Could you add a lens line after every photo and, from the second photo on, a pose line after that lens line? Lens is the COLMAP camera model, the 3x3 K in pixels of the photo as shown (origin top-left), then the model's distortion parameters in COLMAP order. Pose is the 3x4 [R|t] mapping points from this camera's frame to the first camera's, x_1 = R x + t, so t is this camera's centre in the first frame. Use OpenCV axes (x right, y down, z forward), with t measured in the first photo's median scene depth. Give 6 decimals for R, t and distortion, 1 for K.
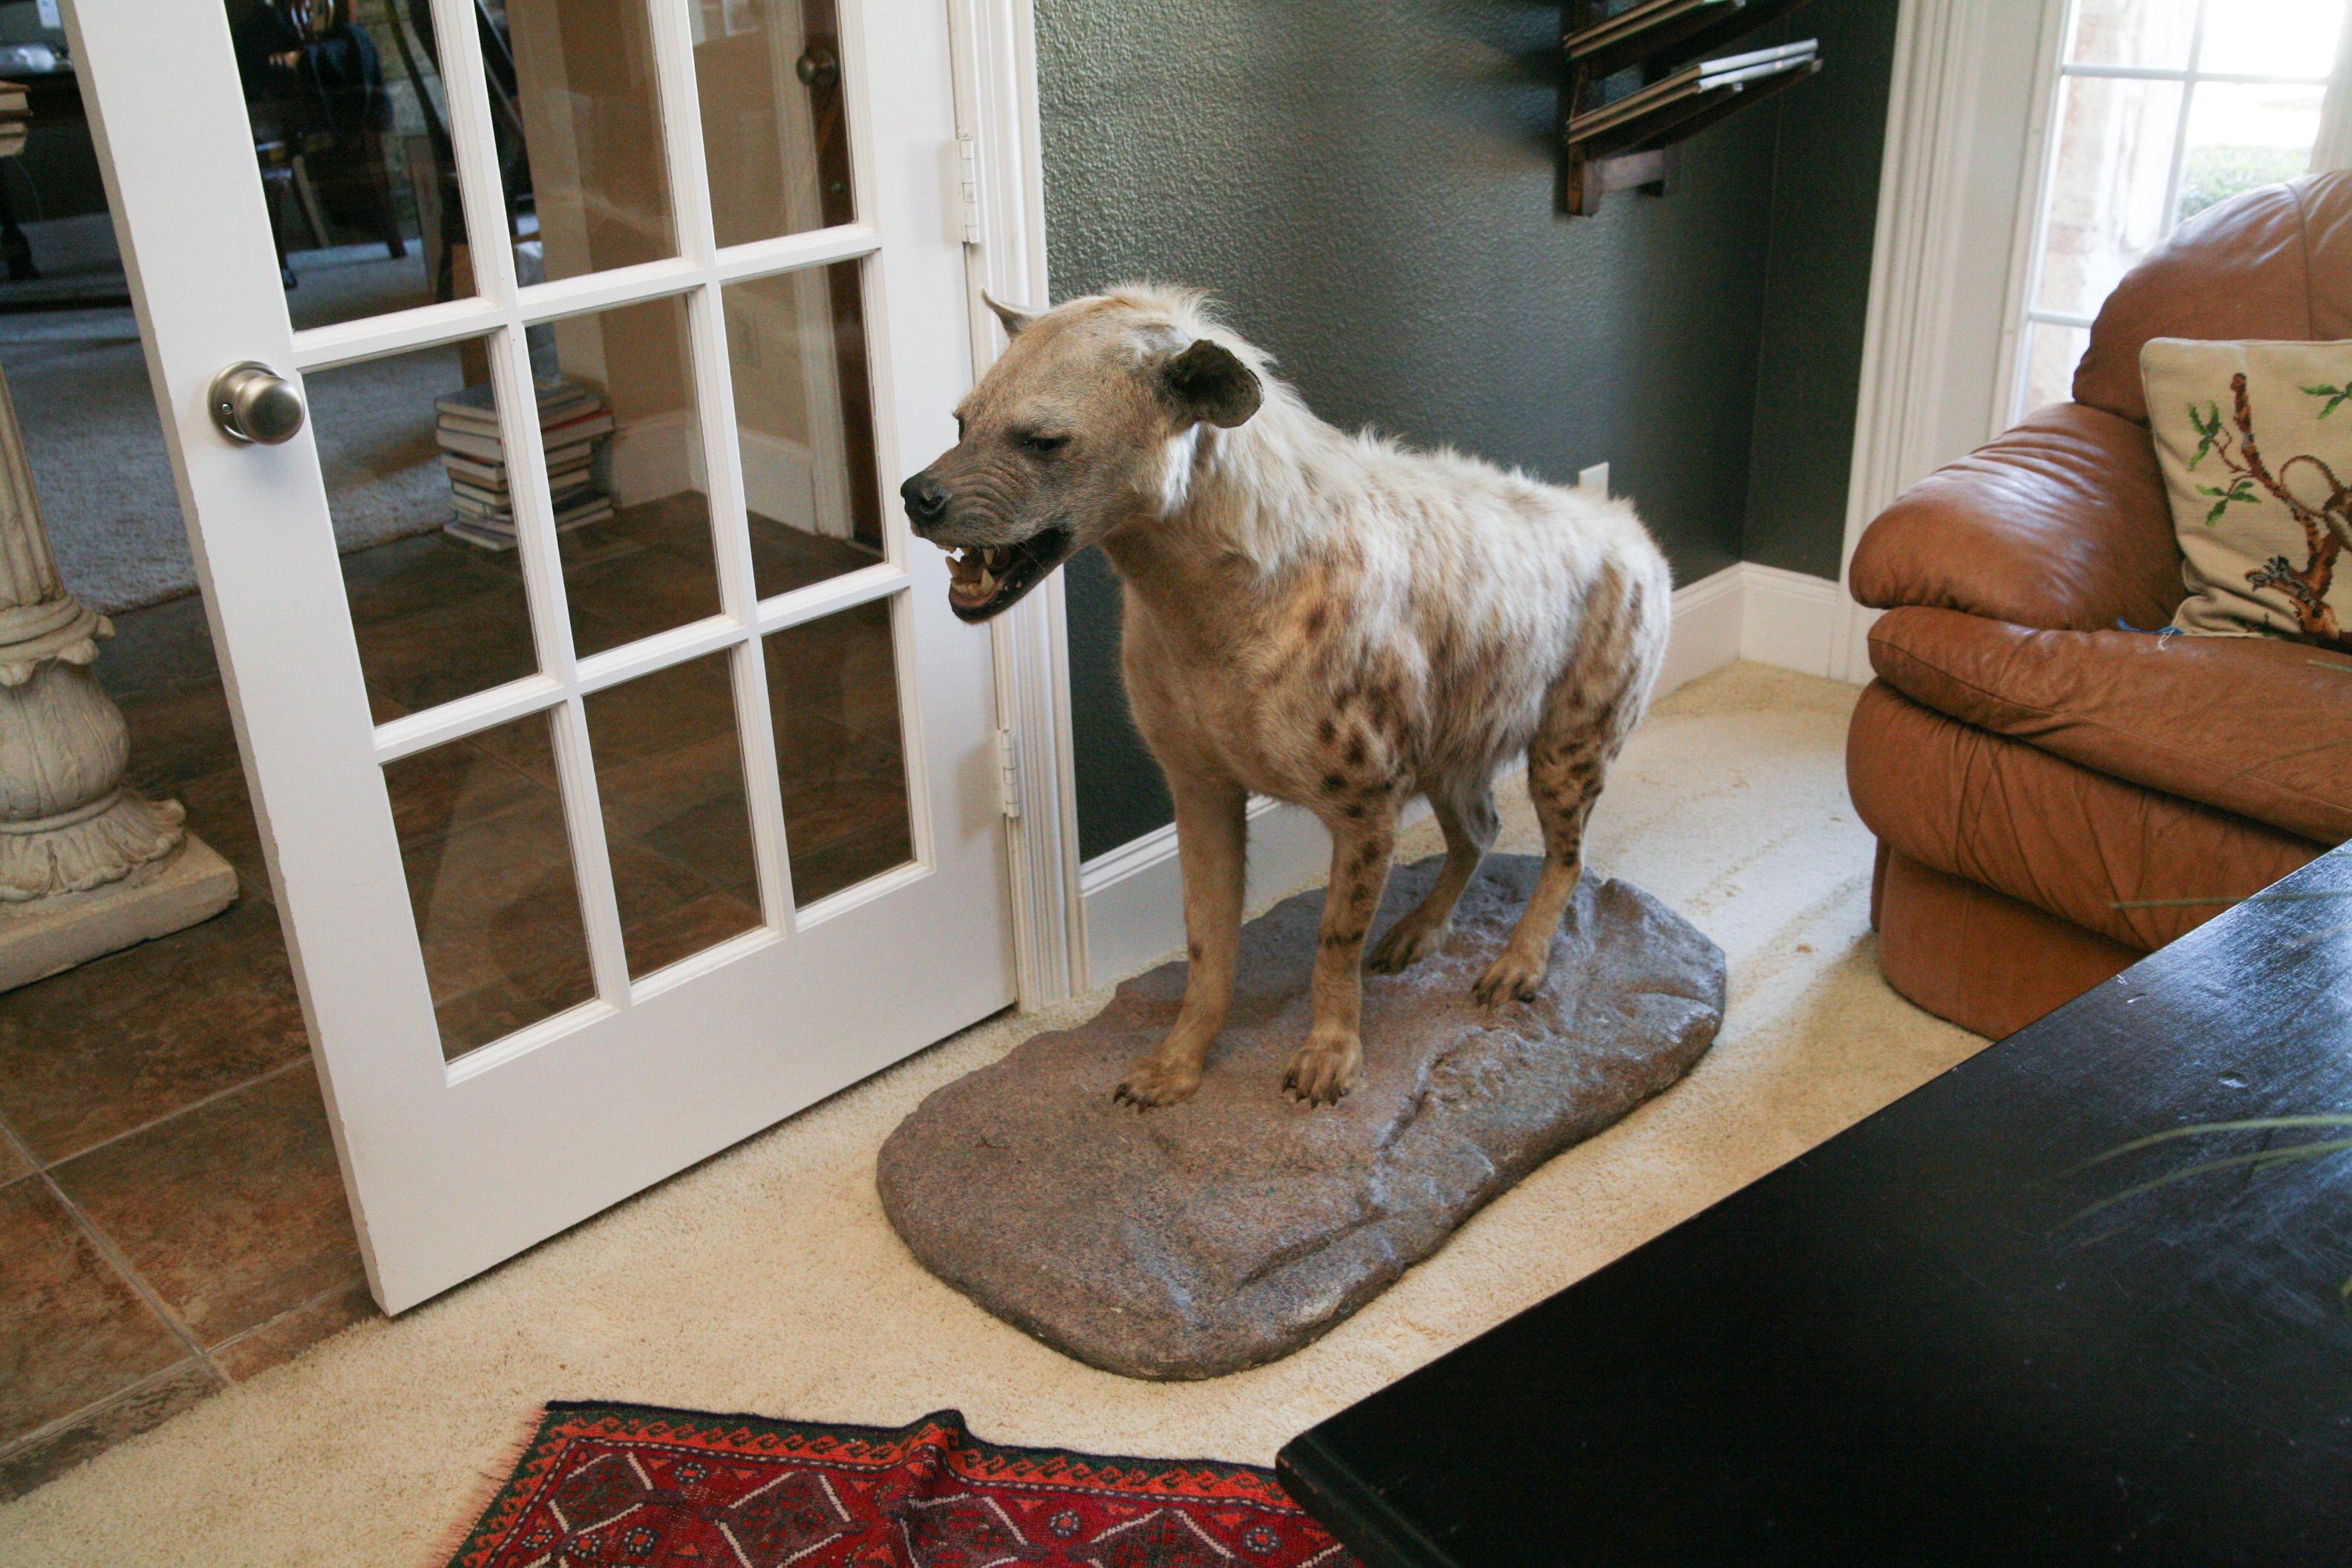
lens RADIAL K [[2092.0, 0, 1176.0], [0, 2092.0, 784.0], [0, 0, 1]] dist [-0.069411, 0.005996]
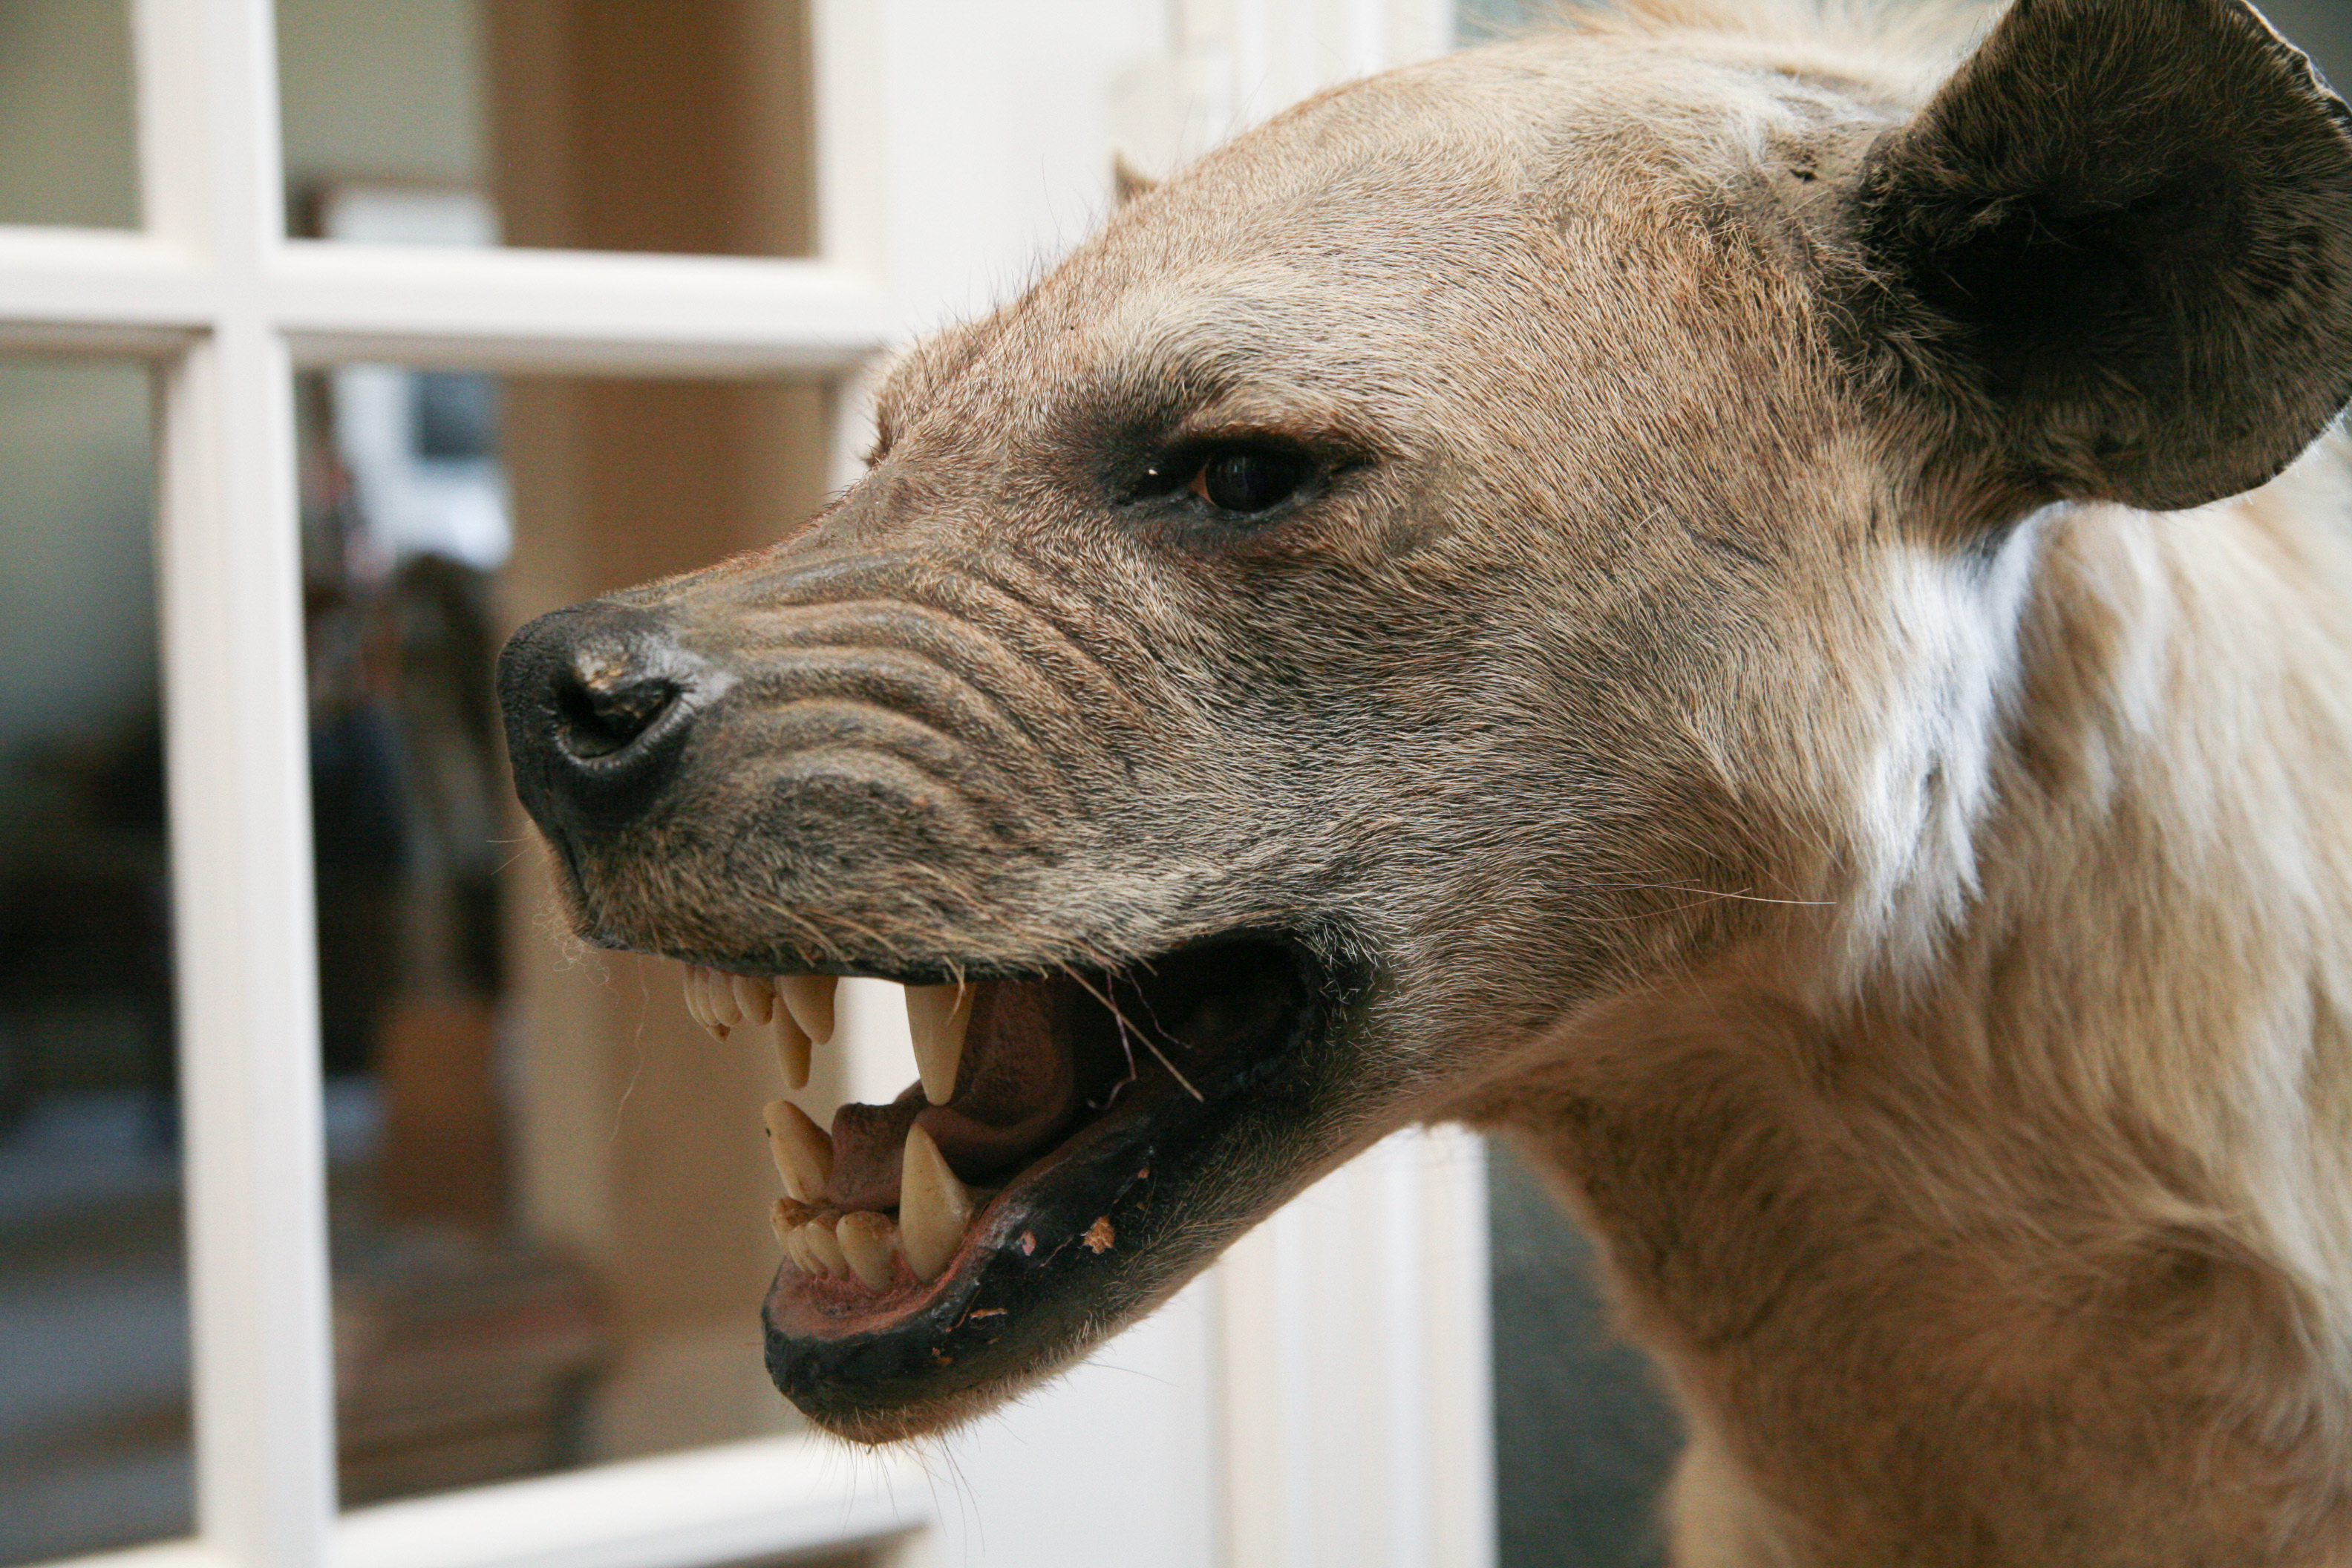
lens RADIAL K [[3446.5, 0, 1176.0], [0, 3446.5, 784.0], [0, 0, 1]] dist [0.039803, 0.105680]
pose [[0.982571, 0.006227, -0.185786, -0.007618], [-0.077299, 0.922618, -0.377890, -0.011765], [0.169056, 0.385665, 0.907019, 0.586378]]
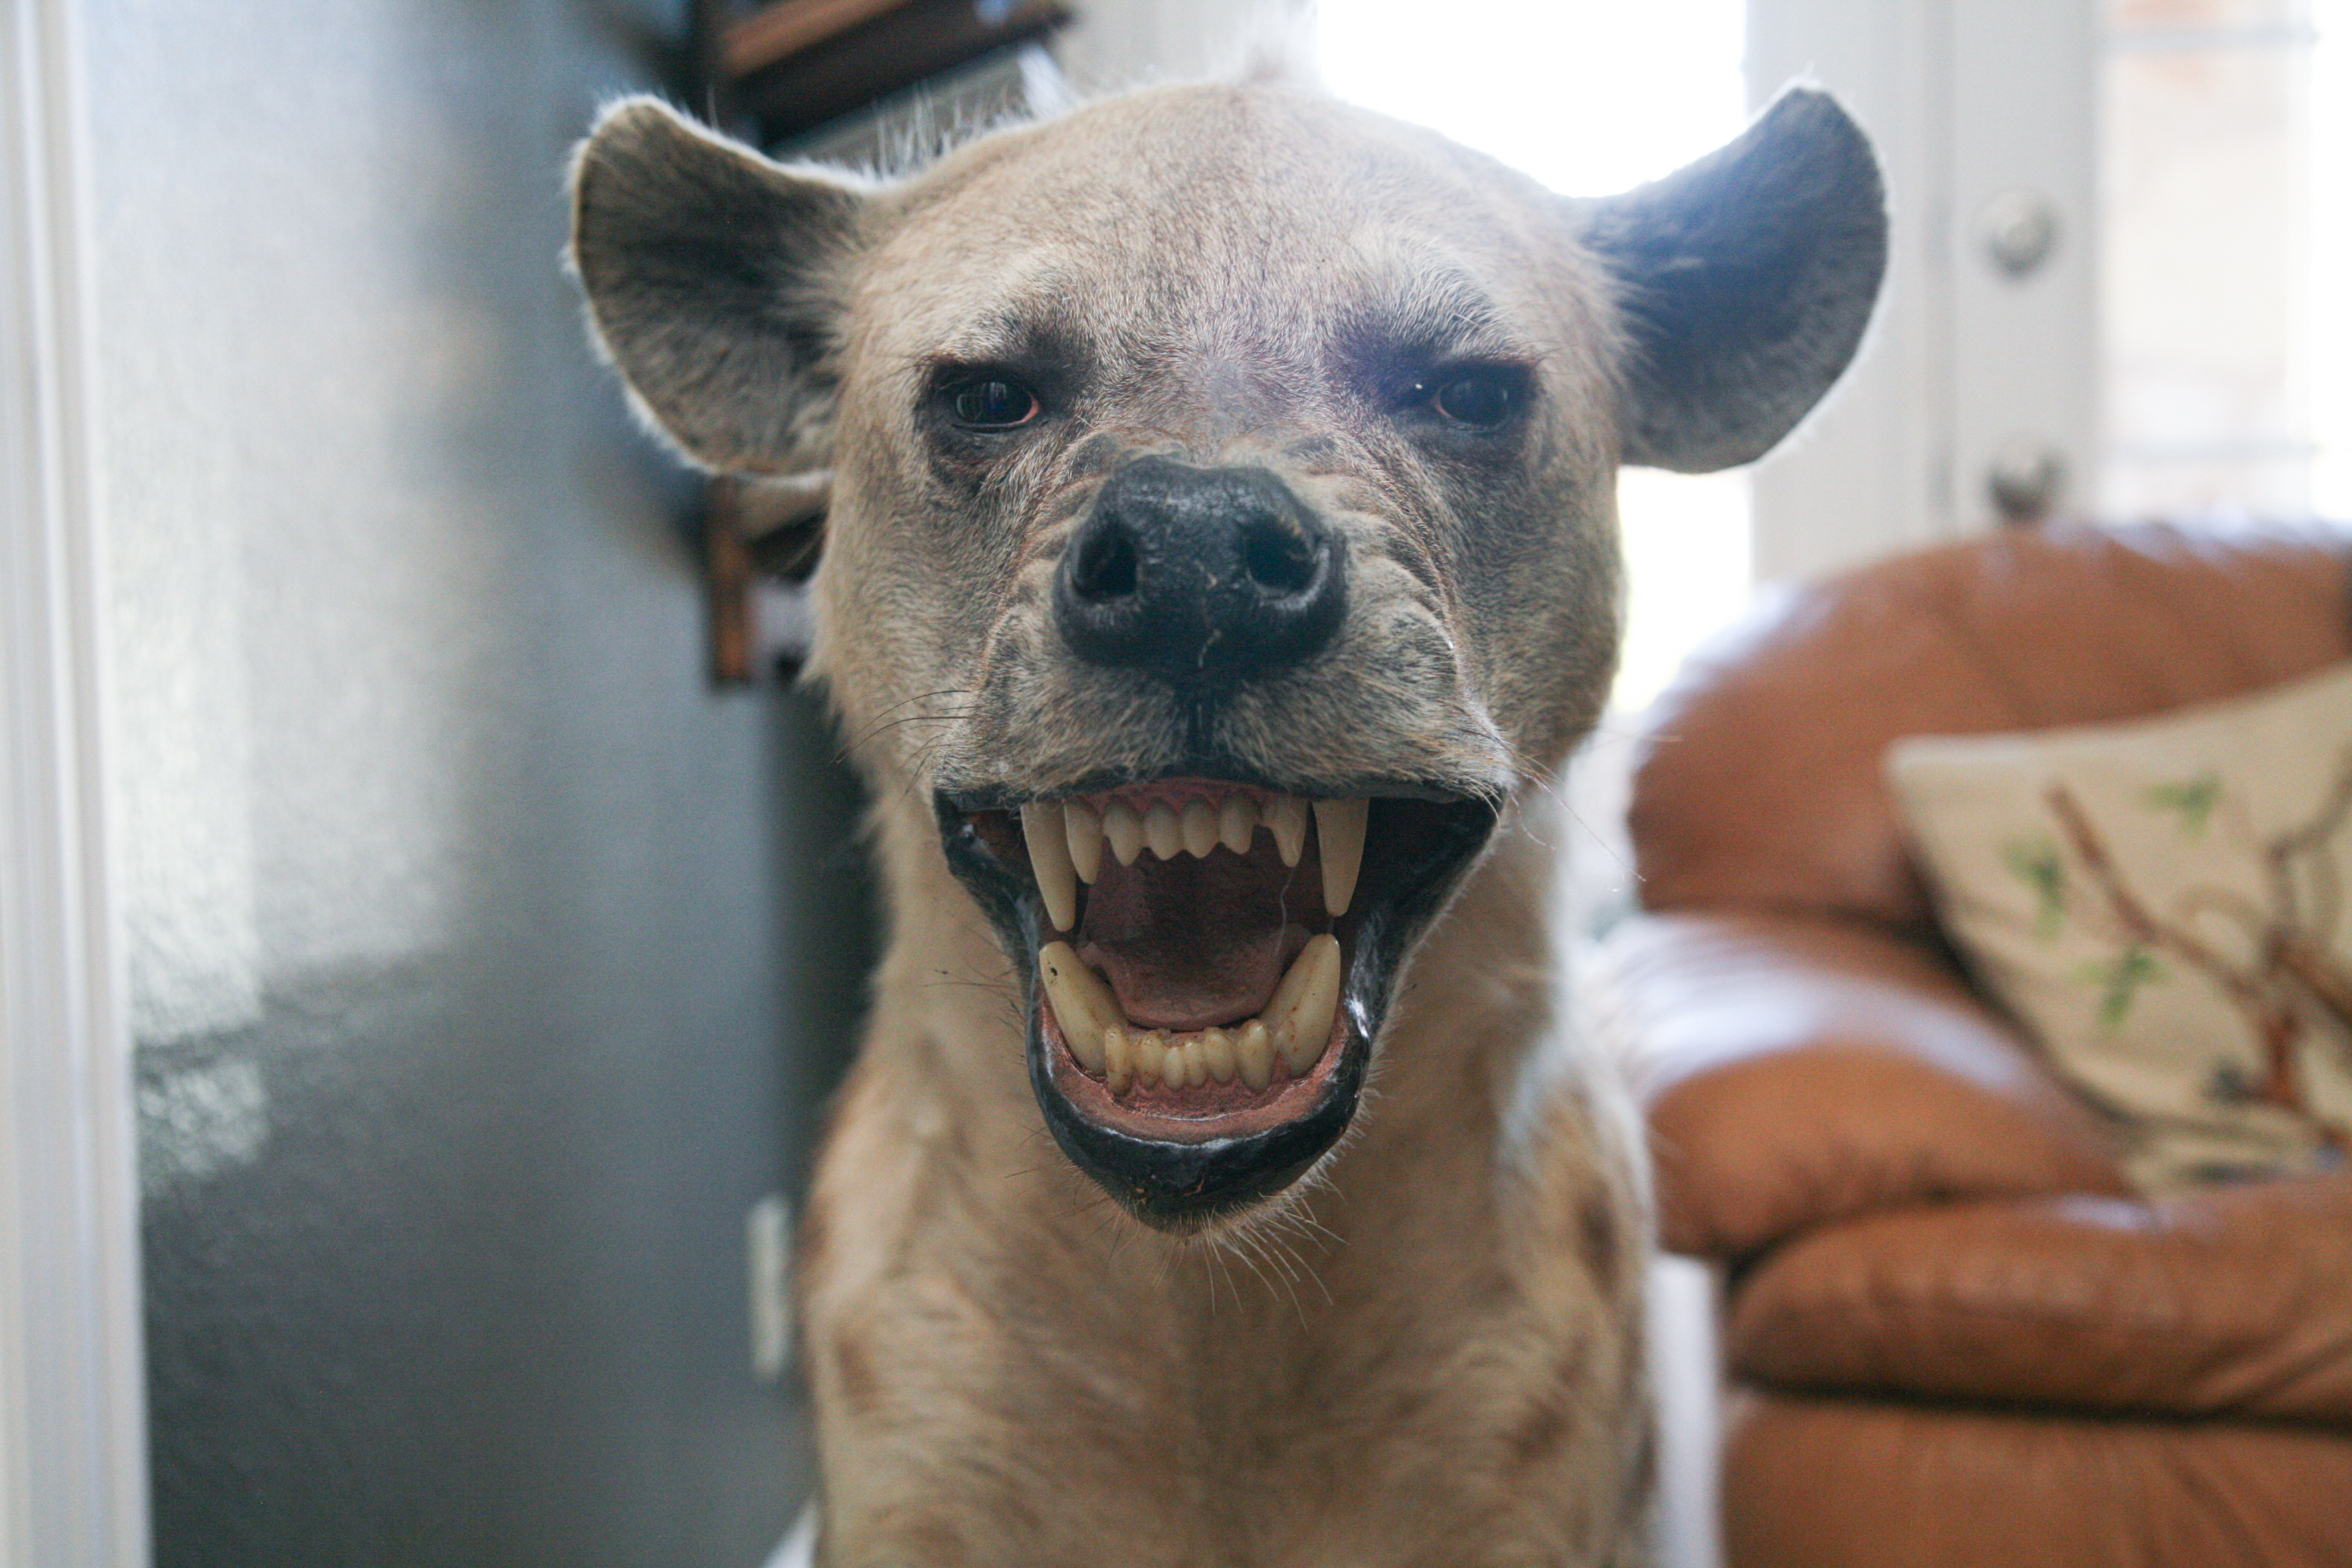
lens RADIAL K [[2896.5, 0, 1176.0], [0, 2896.5, 784.0], [0, 0, 1]] dist [-0.018605, -0.005393]
pose [[0.755961, -0.017085, 0.654394, -0.253609], [0.276532, 0.914420, -0.295579, -0.026053], [-0.593341, 0.404407, 0.695990, 0.657044]]
